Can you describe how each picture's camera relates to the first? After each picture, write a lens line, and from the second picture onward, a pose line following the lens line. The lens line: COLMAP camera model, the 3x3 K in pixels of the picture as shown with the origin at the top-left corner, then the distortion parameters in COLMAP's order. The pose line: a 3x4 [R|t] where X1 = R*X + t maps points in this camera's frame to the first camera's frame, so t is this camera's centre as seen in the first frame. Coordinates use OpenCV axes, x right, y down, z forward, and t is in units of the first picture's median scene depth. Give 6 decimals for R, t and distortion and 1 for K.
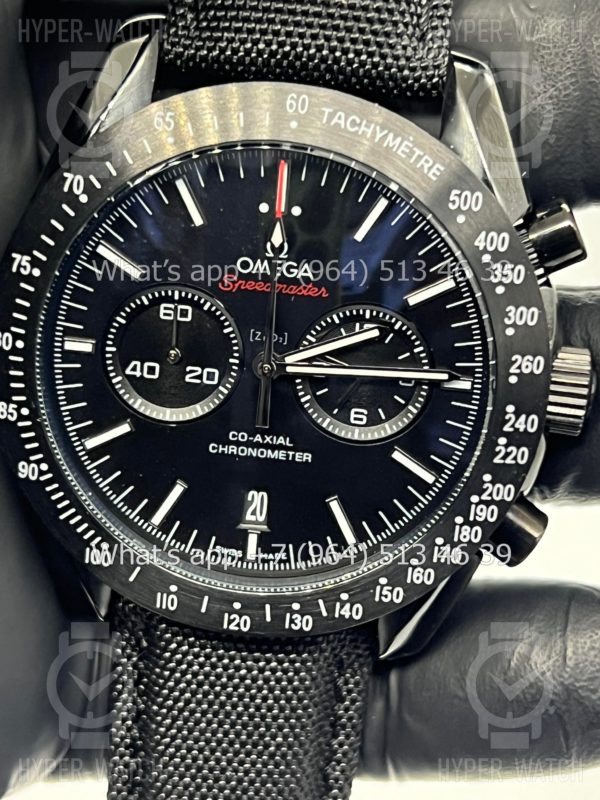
lens RADIAL K [[1957.9, 0, 302.2], [0, 1957.9, 392.6], [0, 0, 1]] dist [0.237236, 0.000000]
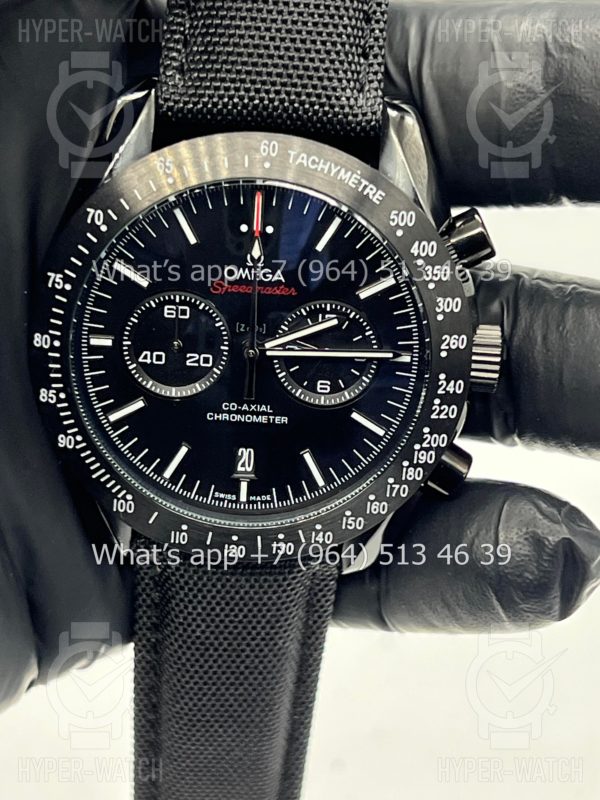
lens RADIAL K [[1957.9, 0, 302.4], [0, 1957.9, 391.1], [0, 0, 1]] dist [0.237236, 0.000000]
pose [[0.996772, -0.047722, 0.064555, -0.068274], [0.044346, 0.997622, 0.052761, -0.053343], [-0.066919, -0.049728, 0.996518, -0.274893]]
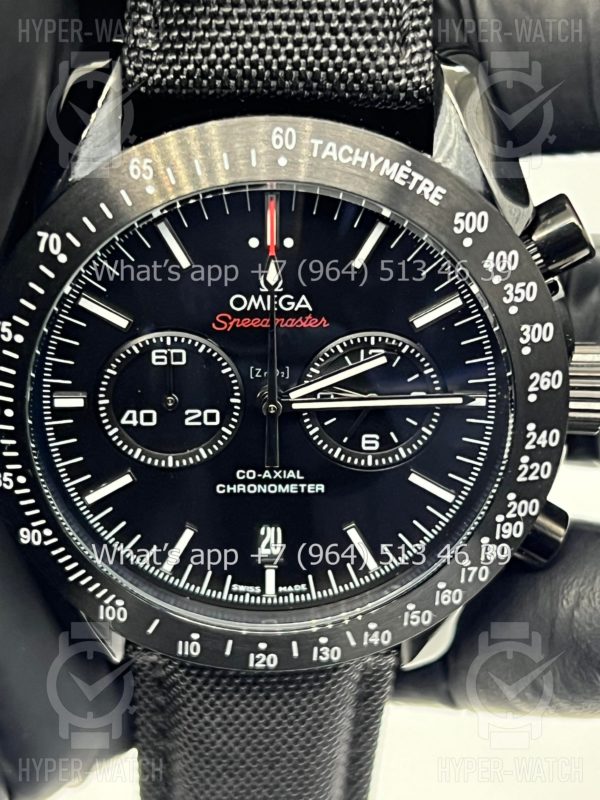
lens RADIAL K [[1957.9, 0, 300.4], [0, 1957.9, 398.3], [0, 0, 1]] dist [0.237236, 0.000000]
pose [[0.991999, -0.108150, 0.065130, -0.065529], [0.096596, 0.982379, 0.160002, -0.166730], [-0.081287, -0.152430, 0.984966, 0.065155]]
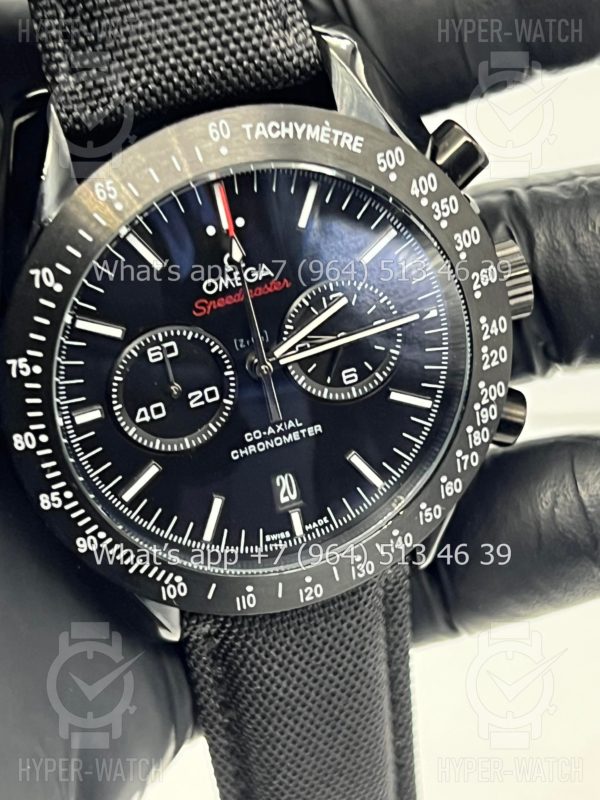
lens RADIAL K [[1957.9, 0, 302.9], [0, 1957.9, 393.2], [0, 0, 1]] dist [0.237236, 0.000000]
pose [[0.896750, -0.383763, 0.220376, -0.238859], [0.355230, 0.921209, 0.158700, -0.161709], [-0.263916, -0.064030, 0.962418, -0.036024]]
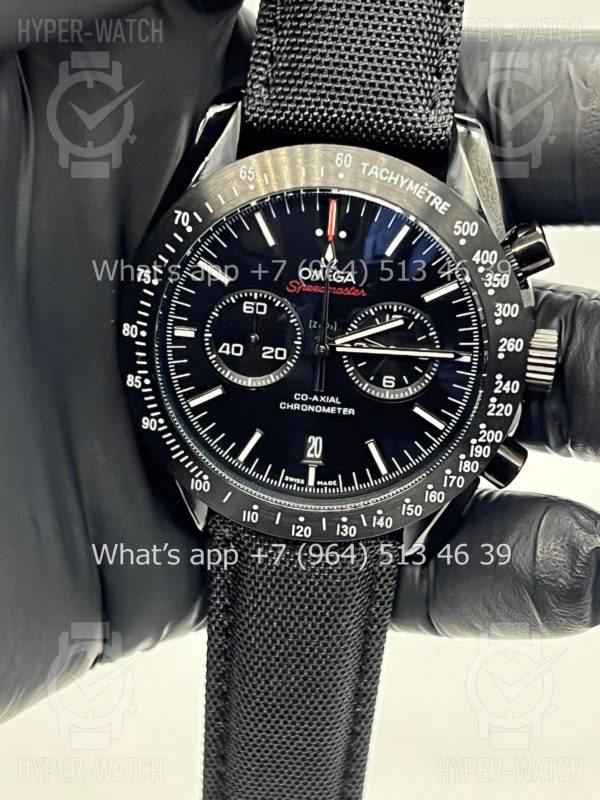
lens RADIAL K [[1957.9, 0, 303.6], [0, 1957.9, 397.3], [0, 0, 1]] dist [0.237236, 0.000000]
pose [[0.999932, -0.011656, 0.000090, -0.031475], [0.011624, 0.997698, 0.066808, -0.070096], [-0.000869, -0.066802, 0.997766, -0.373956]]
